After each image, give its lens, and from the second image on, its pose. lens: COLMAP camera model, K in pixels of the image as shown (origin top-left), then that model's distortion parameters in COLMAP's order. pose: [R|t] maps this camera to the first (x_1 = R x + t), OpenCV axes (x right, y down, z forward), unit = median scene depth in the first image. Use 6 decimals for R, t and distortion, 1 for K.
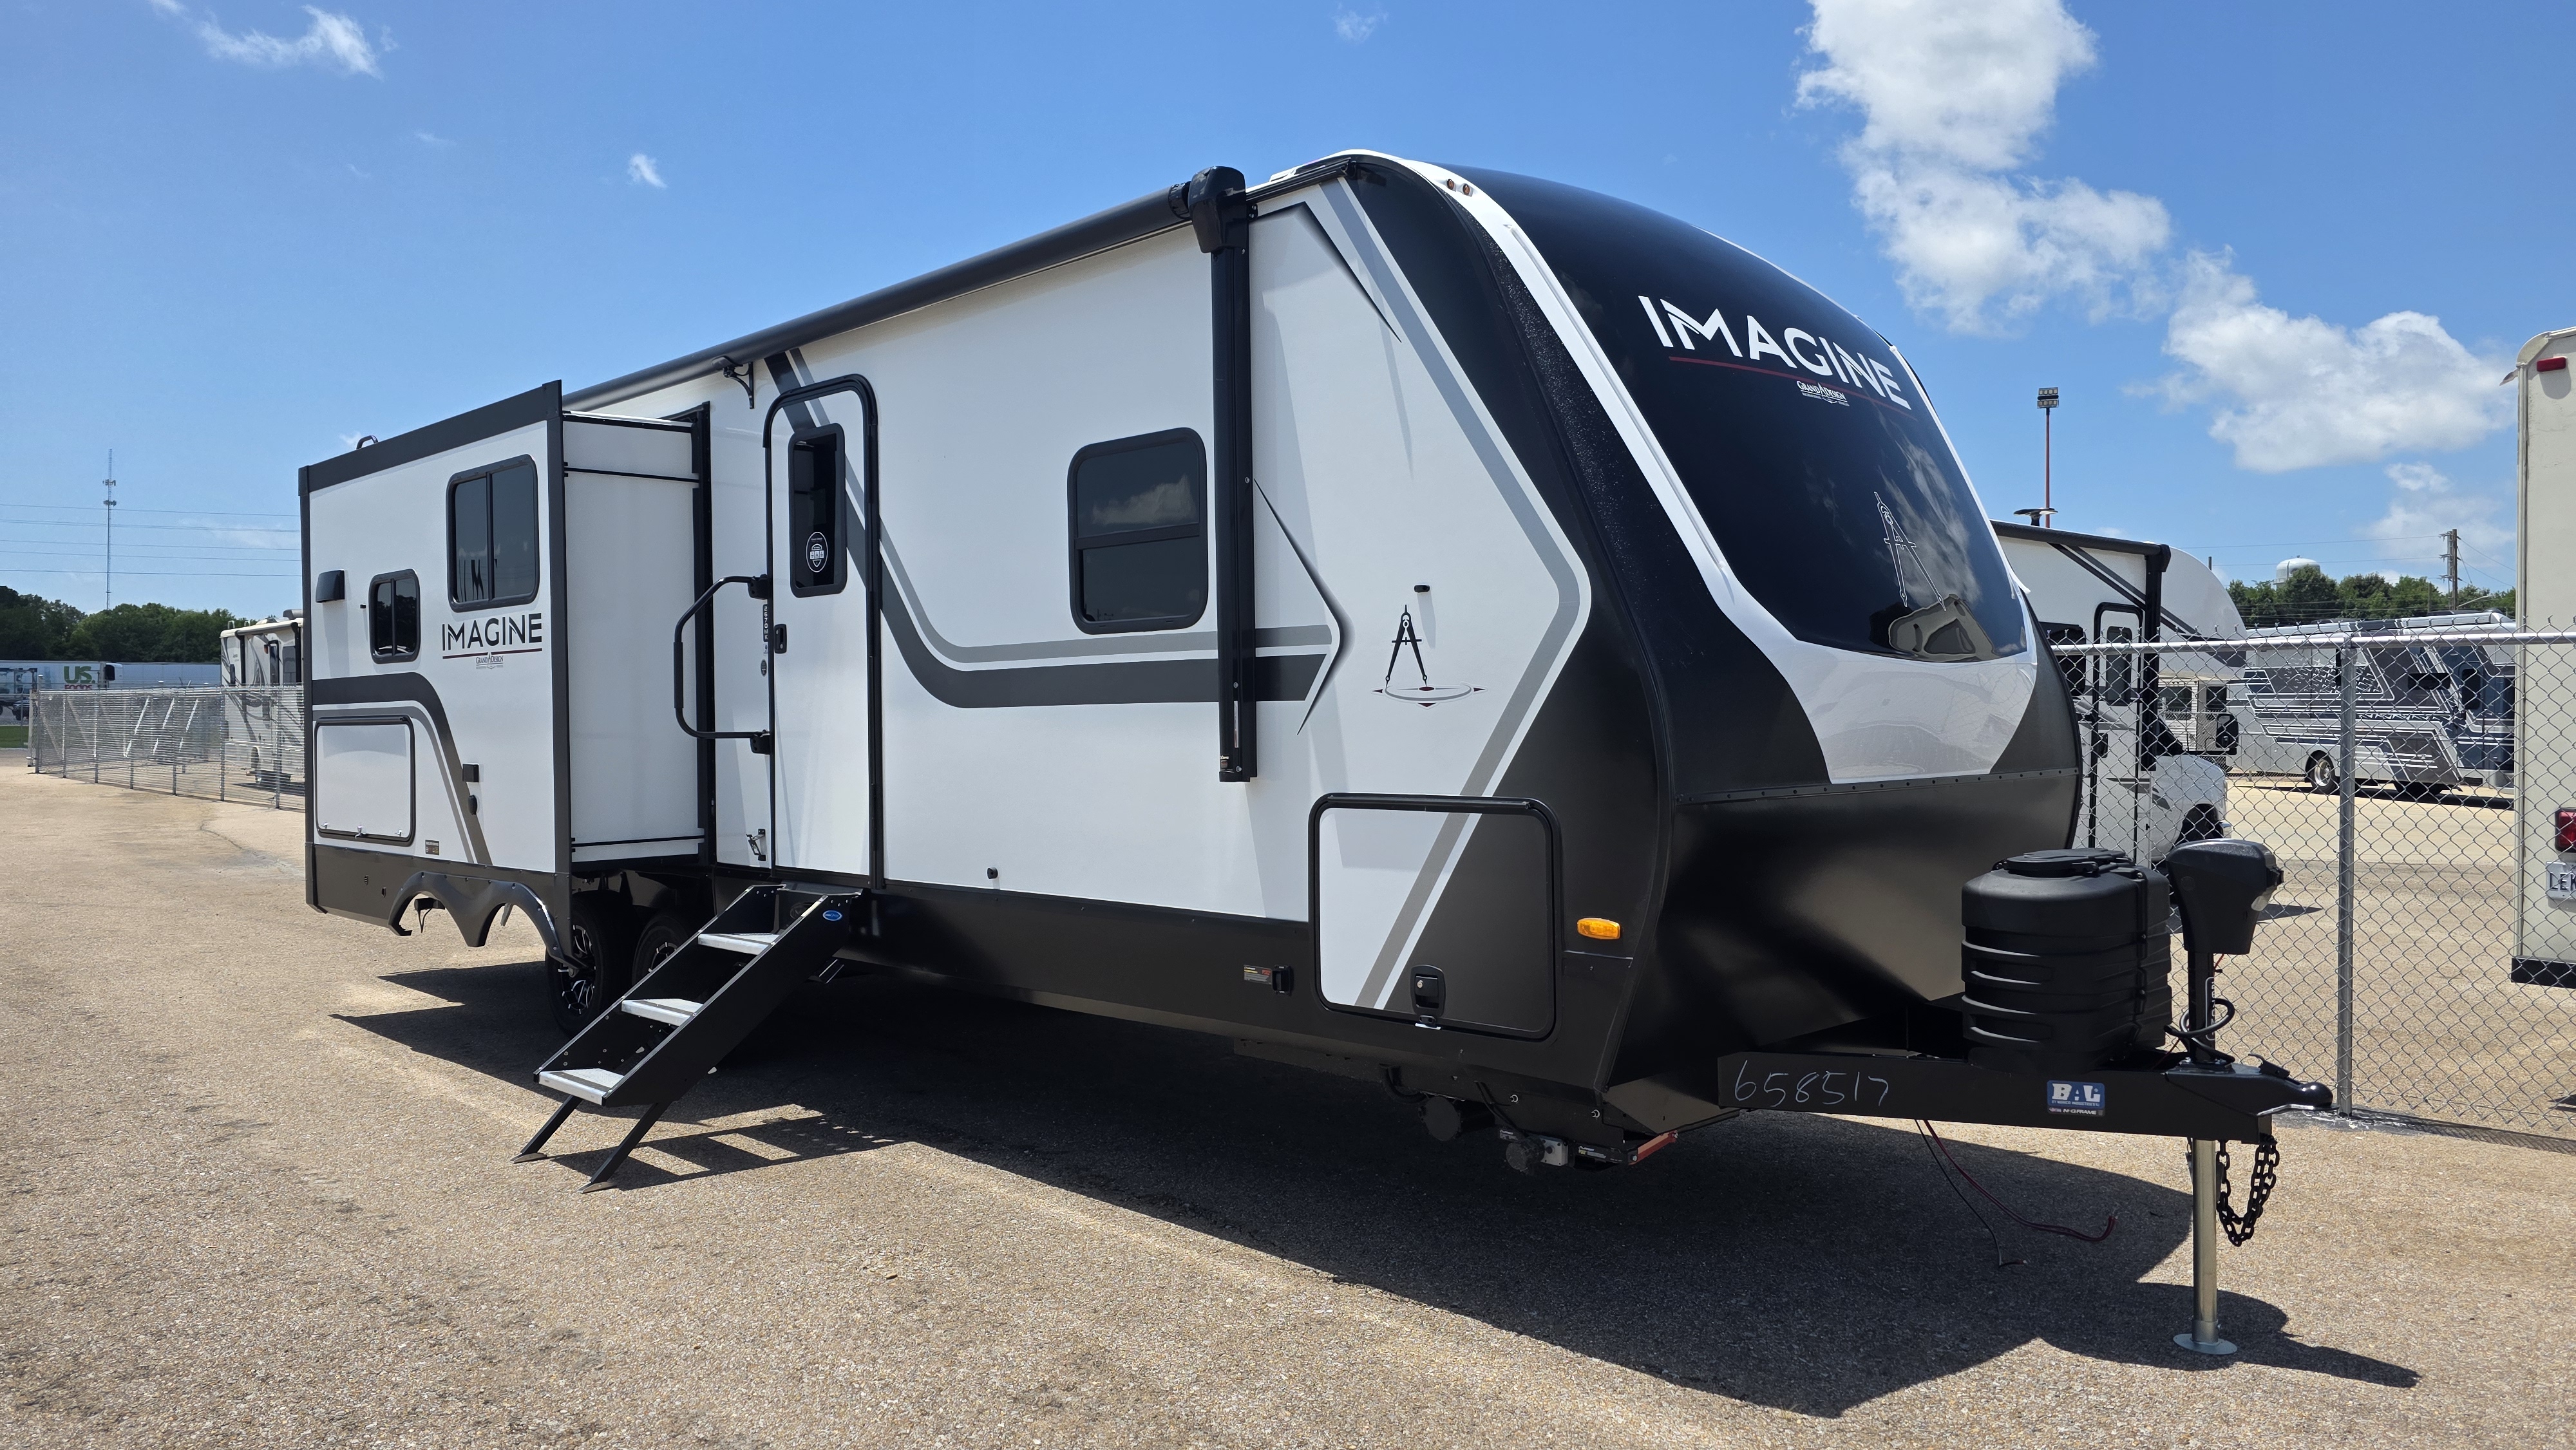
lens RADIAL K [[1769.4, 0, 1345.6], [0, 1769.4, 708.2], [0, 0, 1]] dist [0.006892, 0.003068]
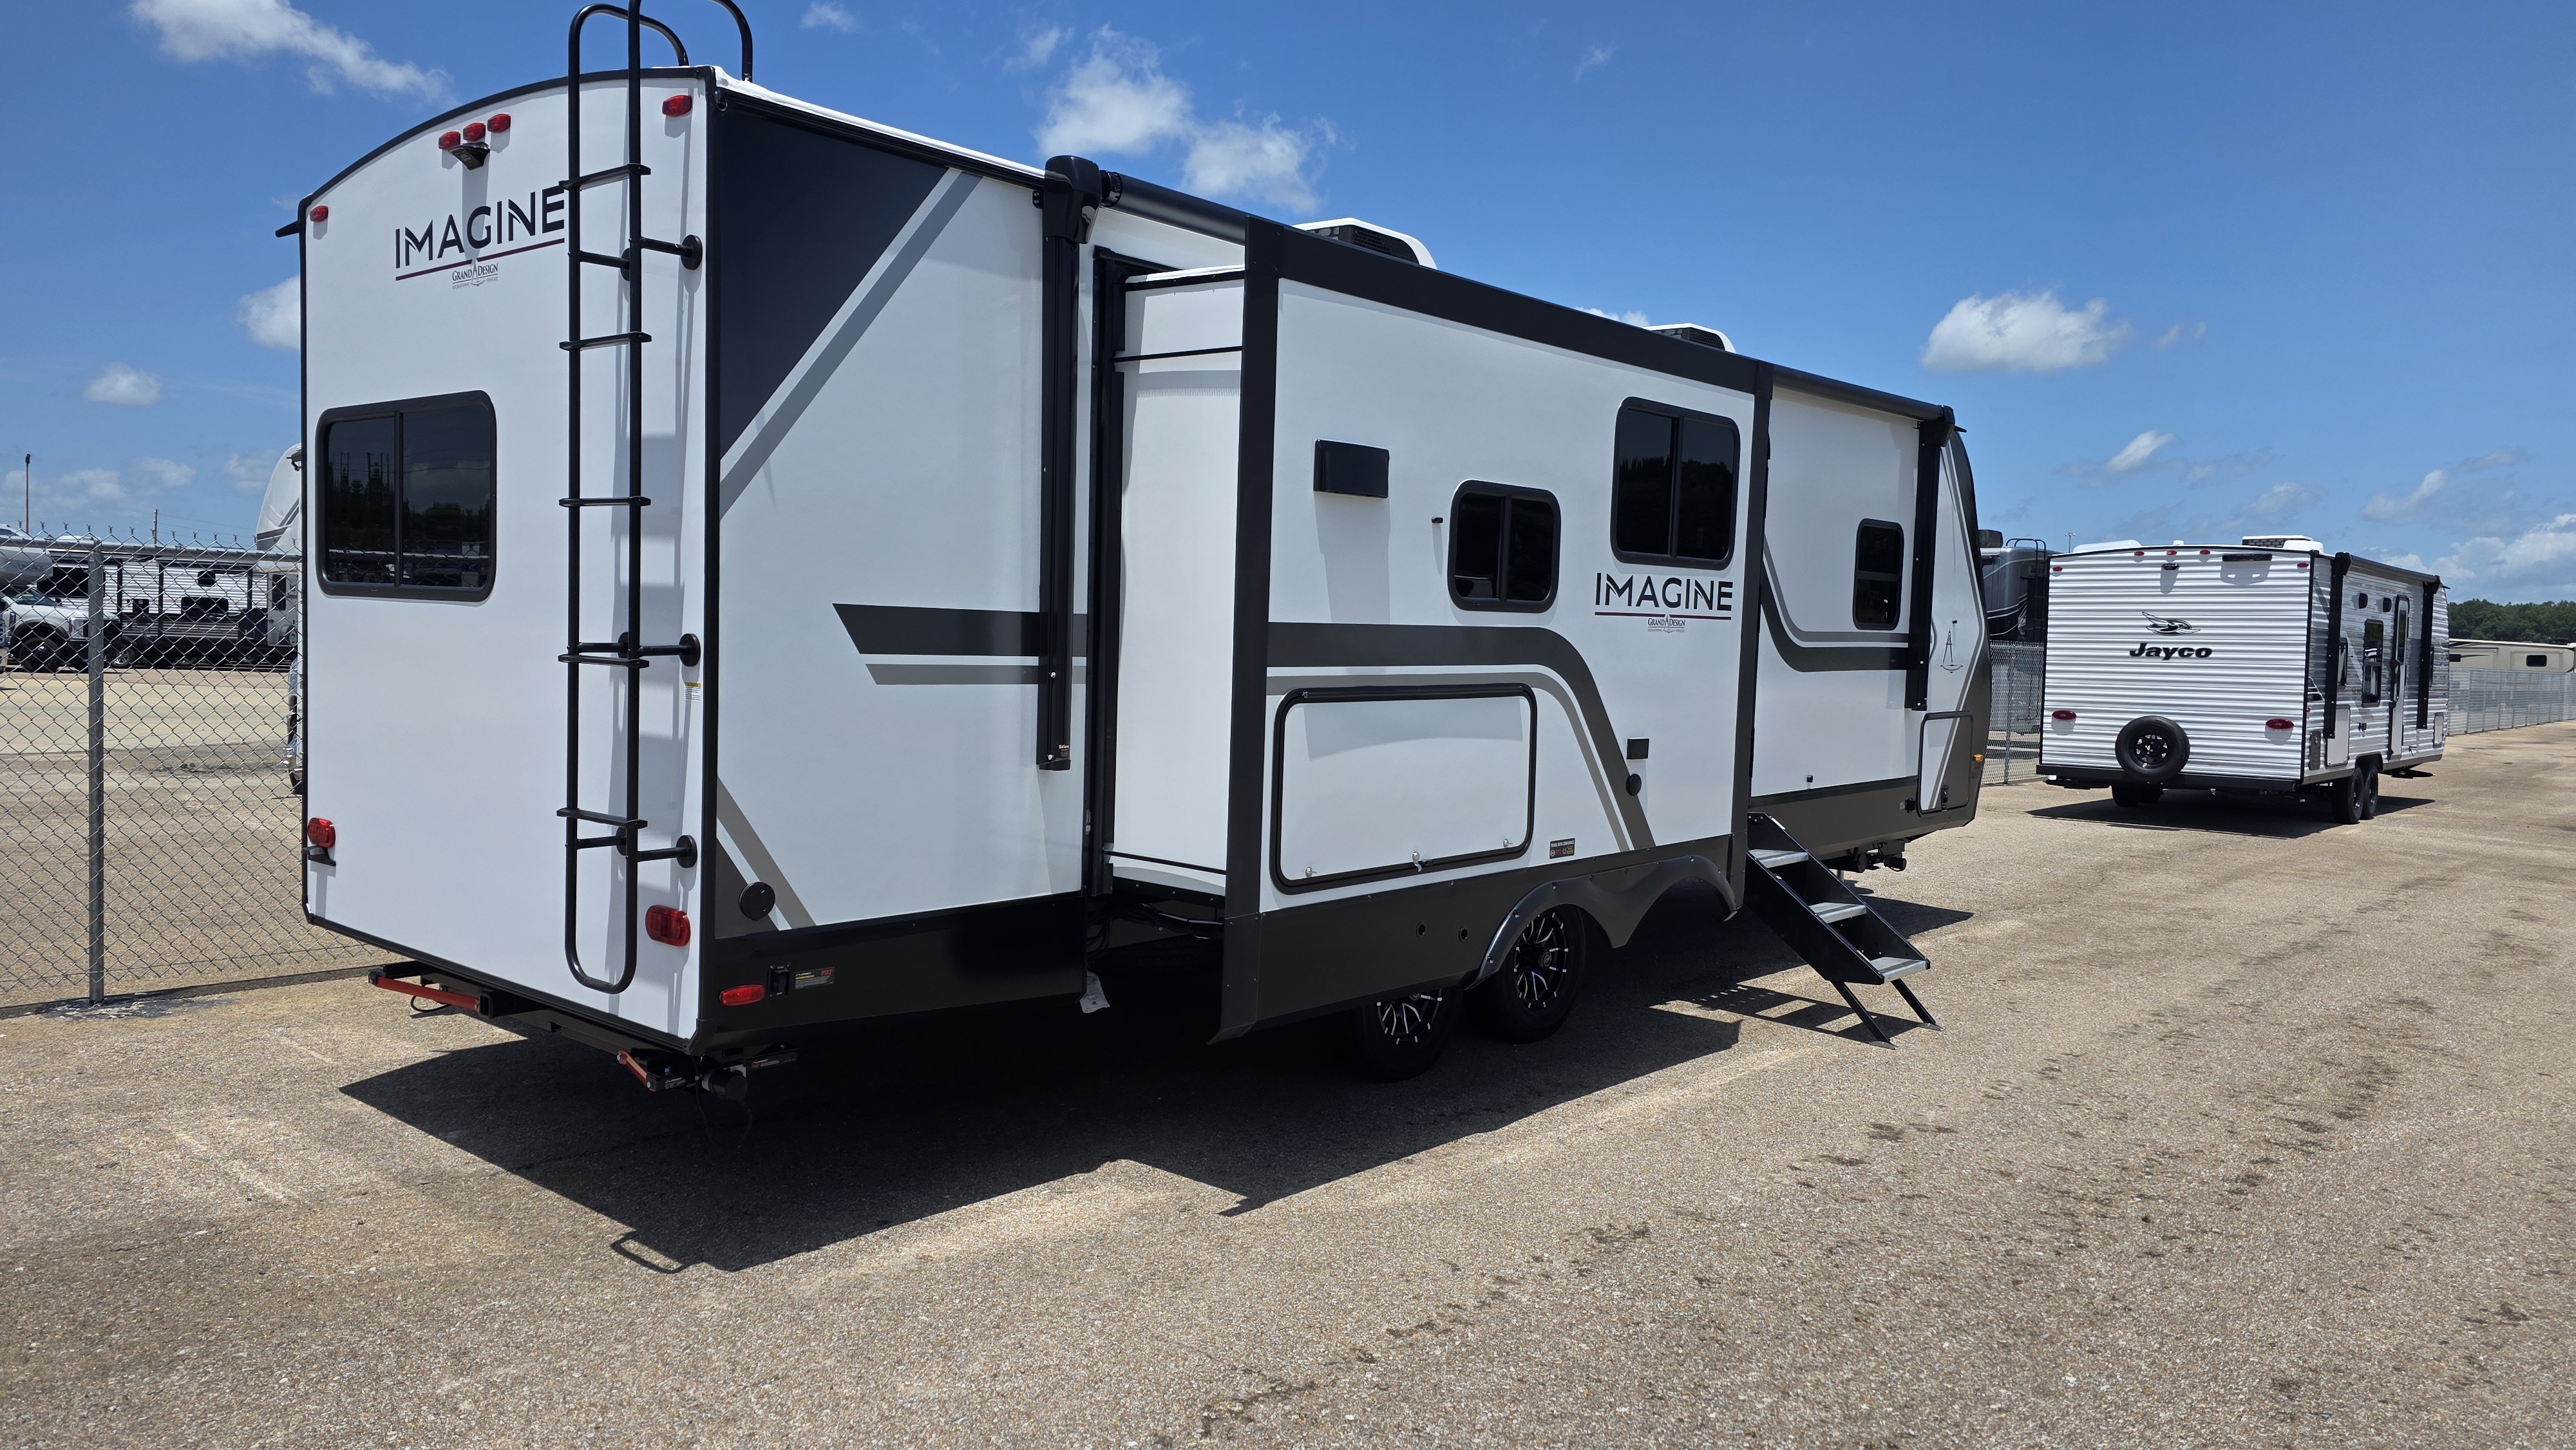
lens RADIAL K [[1785.8, 0, 1288.0], [0, 1785.8, 725.0], [0, 0, 1]] dist [0.003401, 0.000664]
pose [[-0.048585, -0.057336, 0.997172, -1.398738], [-0.037633, 0.997747, 0.055536, -0.018536], [-0.998110, -0.034828, -0.050633, 1.244495]]
